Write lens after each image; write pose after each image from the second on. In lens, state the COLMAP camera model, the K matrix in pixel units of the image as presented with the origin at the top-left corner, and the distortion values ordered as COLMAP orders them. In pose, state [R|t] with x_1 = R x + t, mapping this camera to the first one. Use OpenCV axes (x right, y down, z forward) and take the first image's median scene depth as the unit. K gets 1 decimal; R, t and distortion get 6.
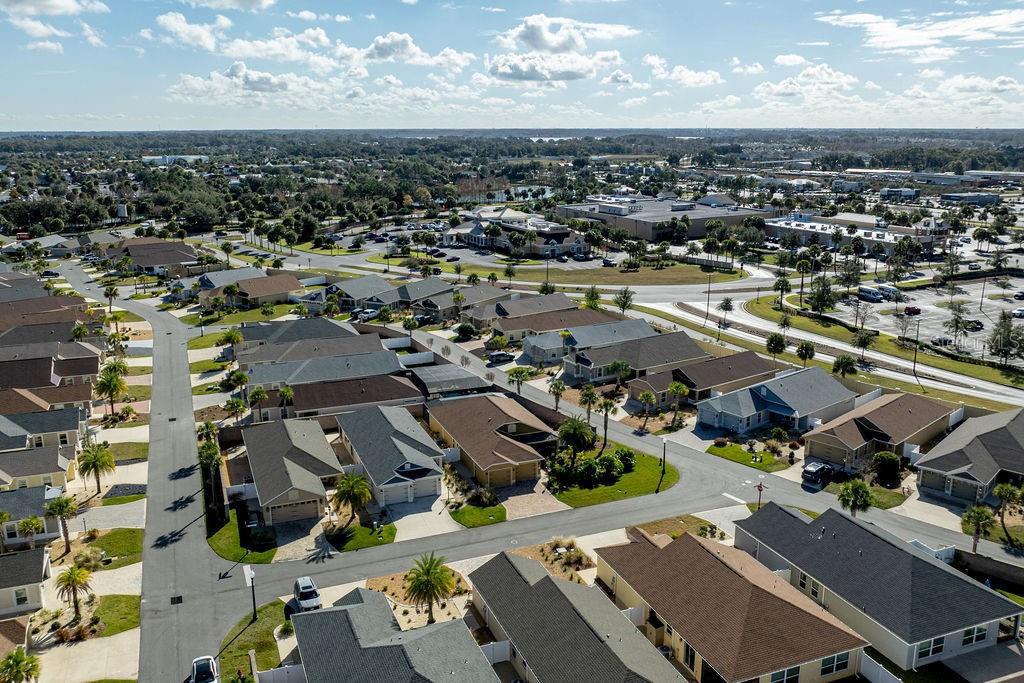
lens RADIAL K [[854.8, 0, 498.9], [0, 854.8, 341.0], [0, 0, 1]] dist [-0.003574, 0.008500]
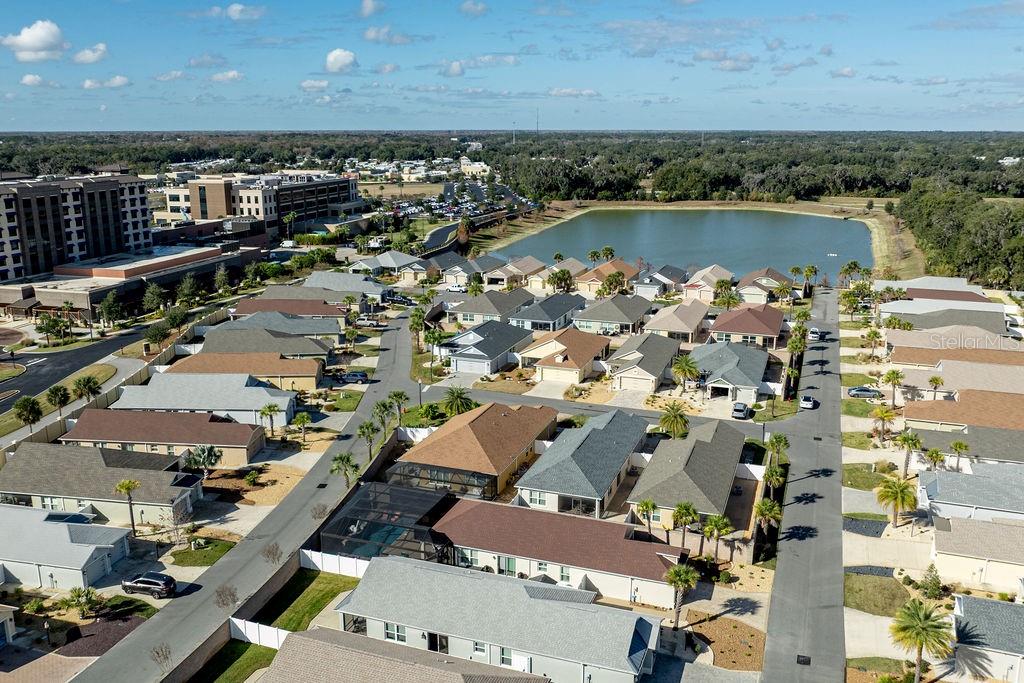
lens RADIAL K [[852.0, 0, 512.0], [0, 852.0, 341.5], [0, 0, 1]] dist [-0.009732, -0.018460]
pose [[-0.753221, -0.153864, 0.639518, -0.568596], [0.165461, 0.896672, 0.410612, -0.348020], [-0.636616, 0.415097, -0.649934, 1.414414]]
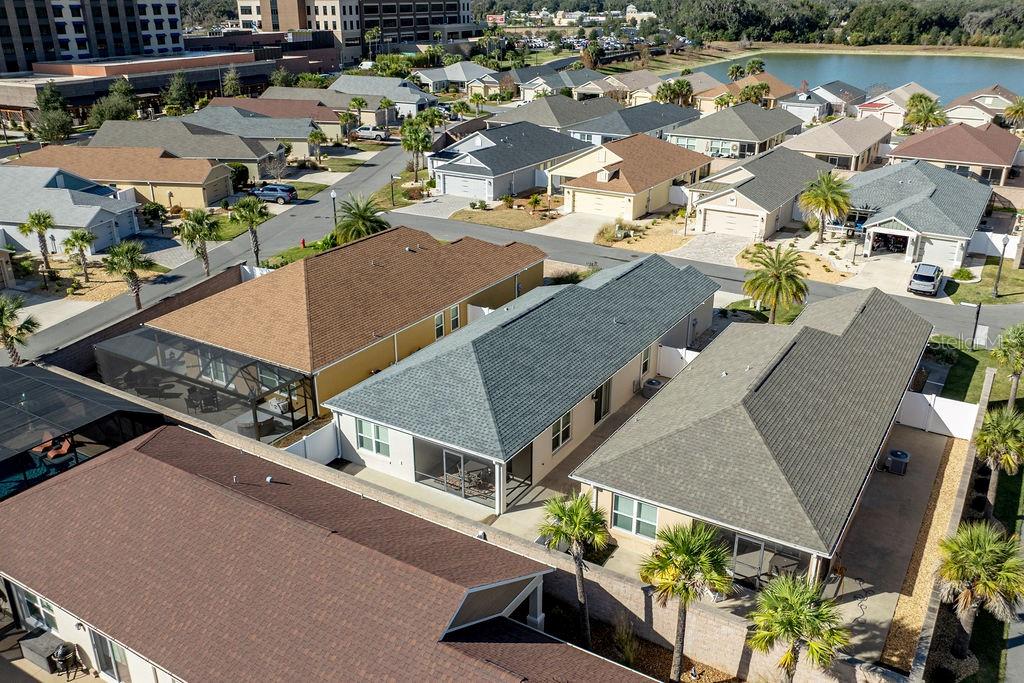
lens RADIAL K [[852.0, 0, 512.0], [0, 852.0, 341.5], [0, 0, 1]] dist [-0.009732, -0.018460]
pose [[-0.604684, -0.295158, 0.739756, -0.374165], [0.200190, 0.842658, 0.499852, -0.085331], [-0.770896, 0.450344, -0.450454, 1.053491]]
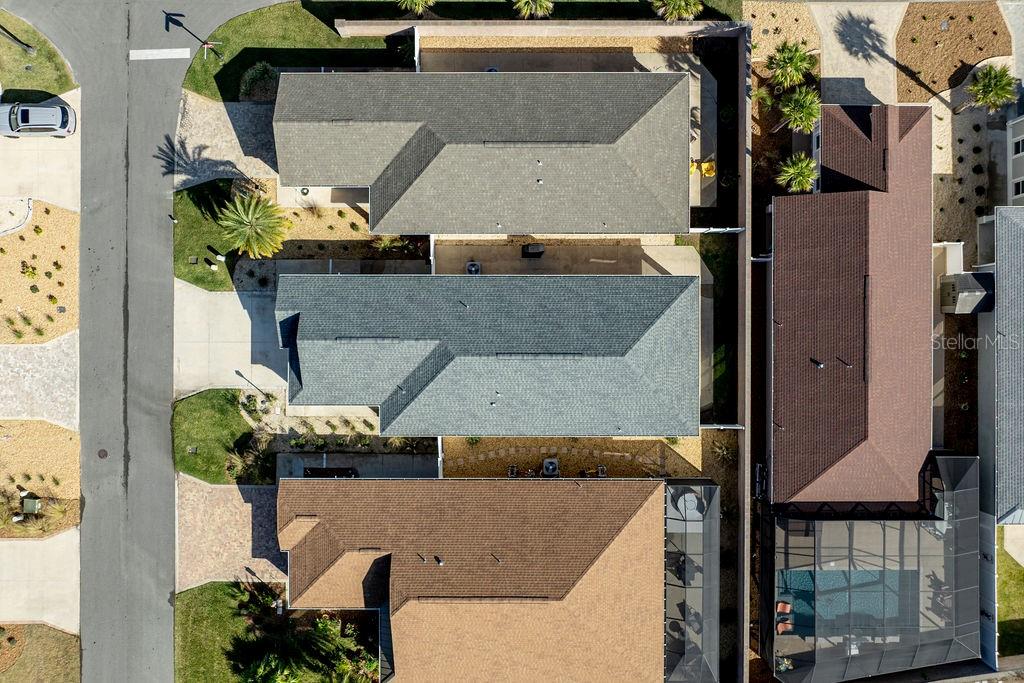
lens RADIAL K [[852.0, 0, 512.0], [0, 852.0, 341.5], [0, 0, 1]] dist [-0.009732, -0.018460]
pose [[-0.360731, 0.932594, 0.011871, -0.124735], [-0.217887, -0.096642, 0.971177, -0.307220], [0.906862, 0.347747, 0.238062, 0.777877]]
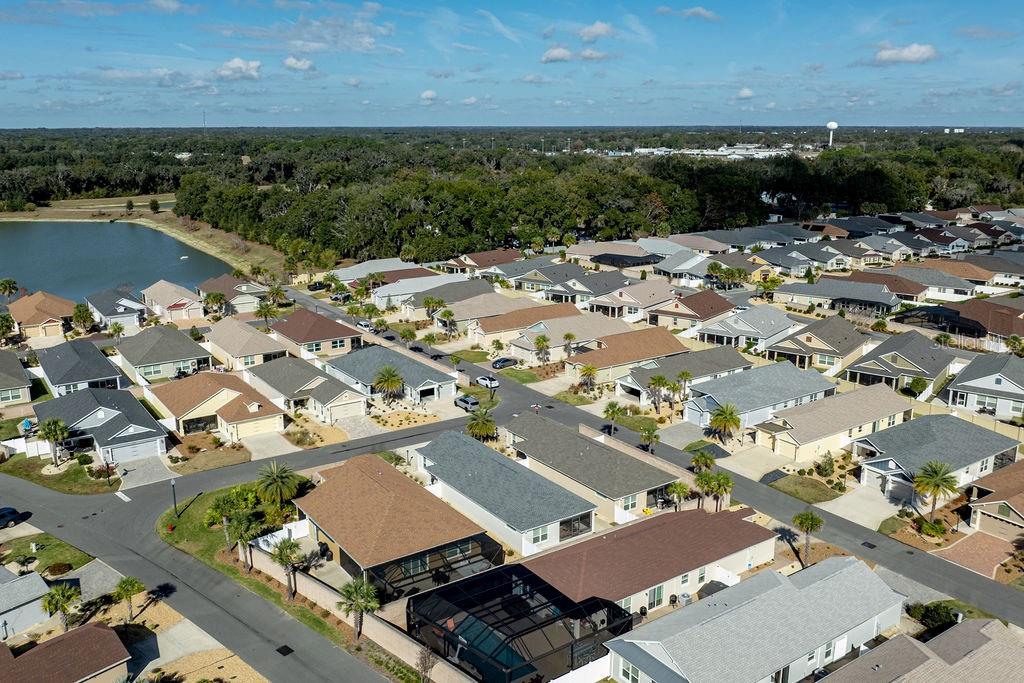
lens RADIAL K [[852.0, 0, 512.0], [0, 852.0, 341.5], [0, 0, 1]] dist [-0.009732, -0.018460]
pose [[-0.970932, 0.064392, -0.230532, 0.041107], [-0.053065, 0.881258, 0.469648, -0.364871], [0.233400, 0.468229, -0.852224, 1.469435]]
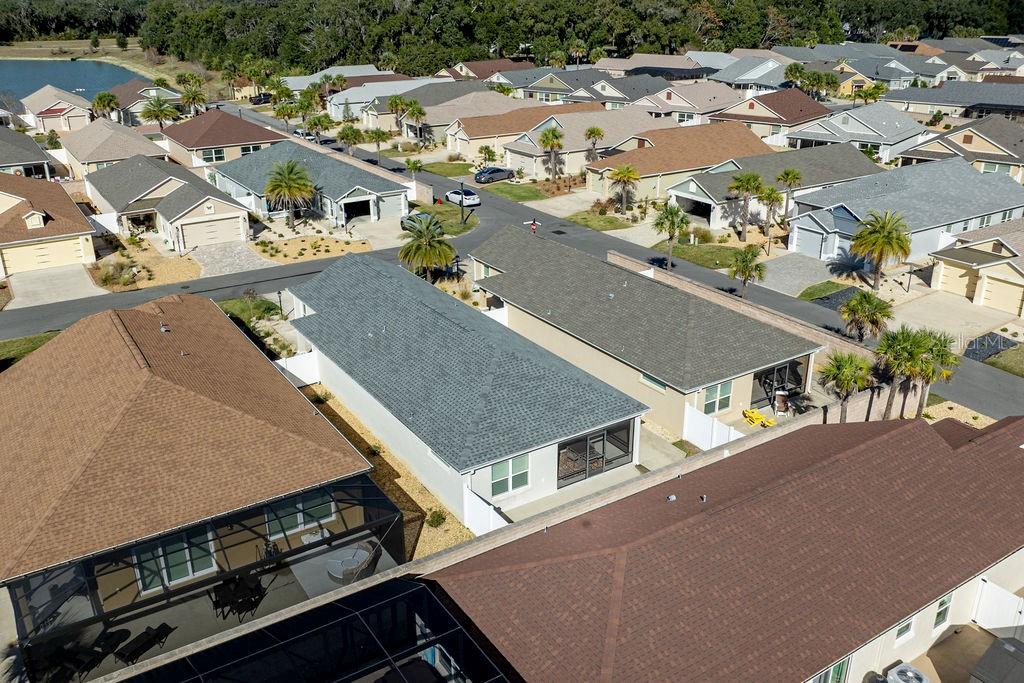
lens RADIAL K [[852.0, 0, 512.0], [0, 852.0, 341.5], [0, 0, 1]] dist [-0.009732, -0.018460]
pose [[-0.977897, 0.089575, -0.188928, -0.078311], [-0.040847, 0.804329, 0.592778, -0.114847], [0.205058, 0.587393, -0.782892, 1.163753]]
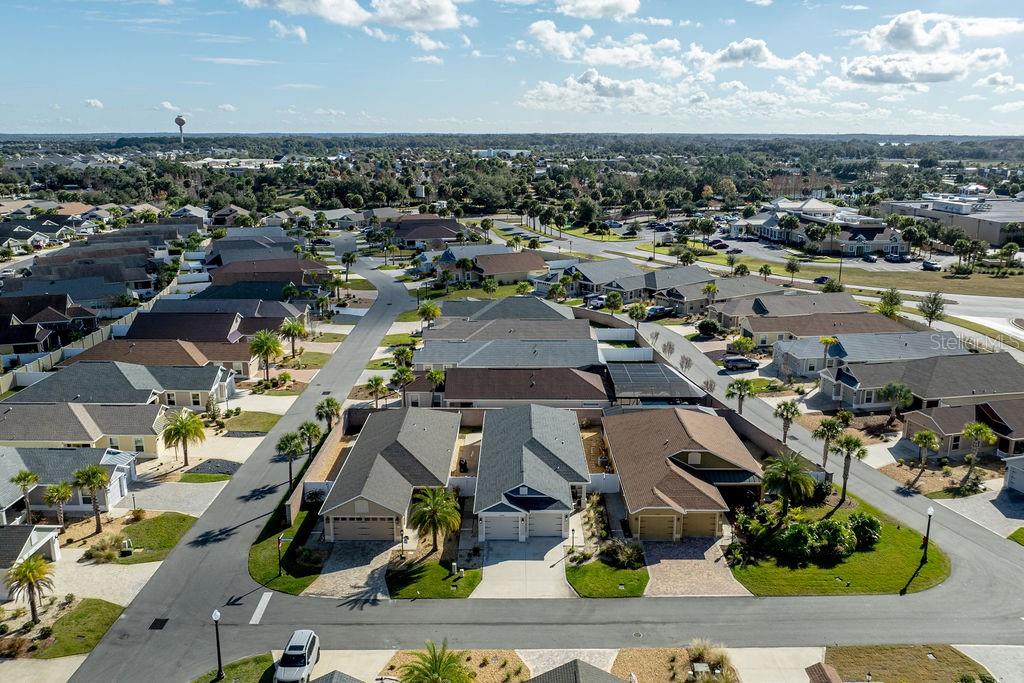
lens RADIAL K [[852.0, 0, 512.0], [0, 852.0, 341.5], [0, 0, 1]] dist [-0.009732, -0.018460]
pose [[0.932490, 0.092459, -0.349161, 0.095181], [-0.094086, 0.995488, 0.012336, 0.010955], [0.348726, 0.021348, 0.936982, 0.255090]]
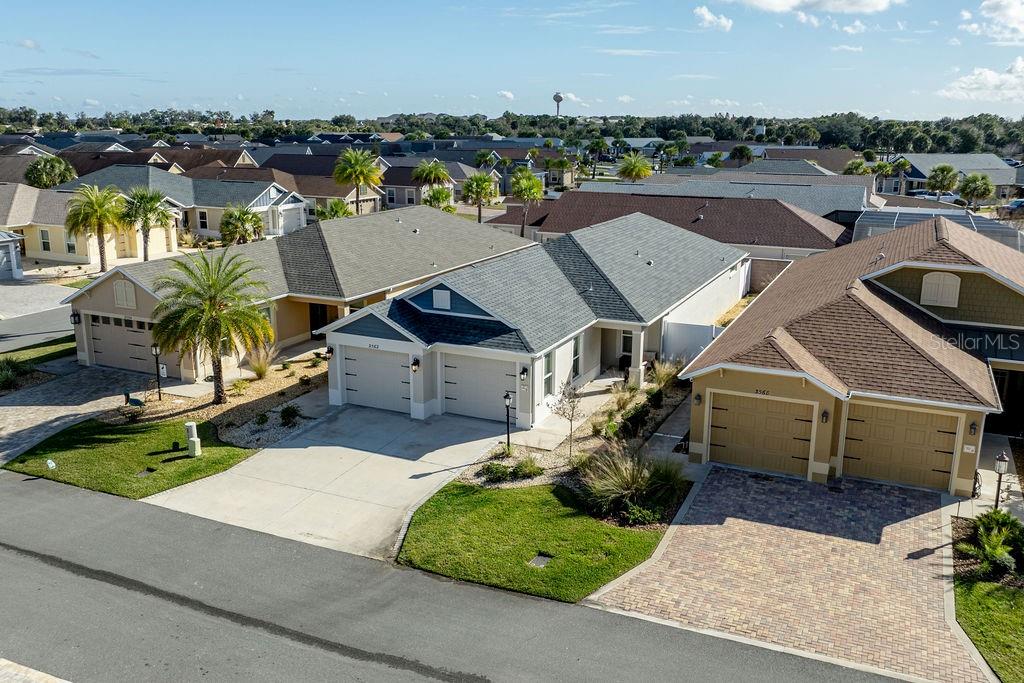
lens RADIAL K [[867.5, 0, 512.0], [0, 867.5, 341.5], [0, 0, 1]] dist [-0.014706, -0.014353]
pose [[0.695818, 0.184512, -0.694113, 0.092603], [-0.183878, 0.979993, 0.076176, 0.104796], [0.694281, 0.074628, 0.715825, 0.631876]]
